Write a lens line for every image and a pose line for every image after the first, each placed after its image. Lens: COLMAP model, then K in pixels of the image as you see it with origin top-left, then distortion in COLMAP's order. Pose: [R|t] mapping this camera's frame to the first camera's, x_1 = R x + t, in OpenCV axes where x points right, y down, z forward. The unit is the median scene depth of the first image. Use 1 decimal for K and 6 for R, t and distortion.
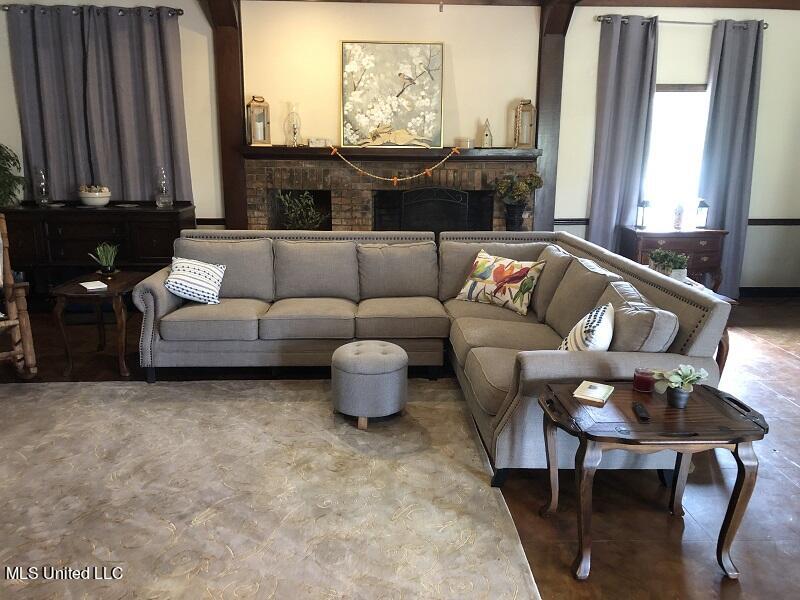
lens RADIAL K [[656.7, 0, 400.5], [0, 656.7, 293.9], [0, 0, 1]] dist [0.044770, -0.043076]
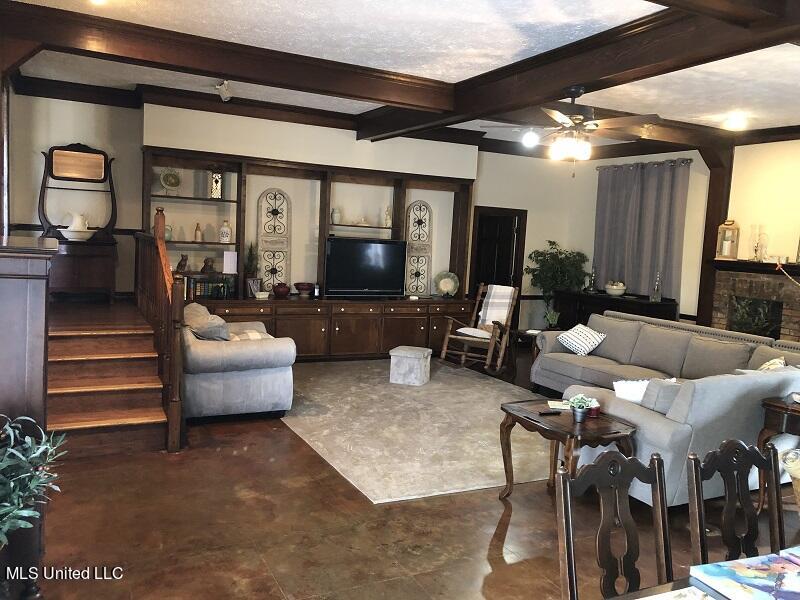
lens RADIAL K [[656.7, 0, 399.6], [0, 656.7, 298.1], [0, 0, 1]] dist [0.044770, -0.043076]
pose [[0.418063, 0.095450, -0.903389, 0.634378], [-0.246466, 0.969081, -0.011666, 0.005530], [0.874344, 0.227532, 0.428663, -0.030084]]
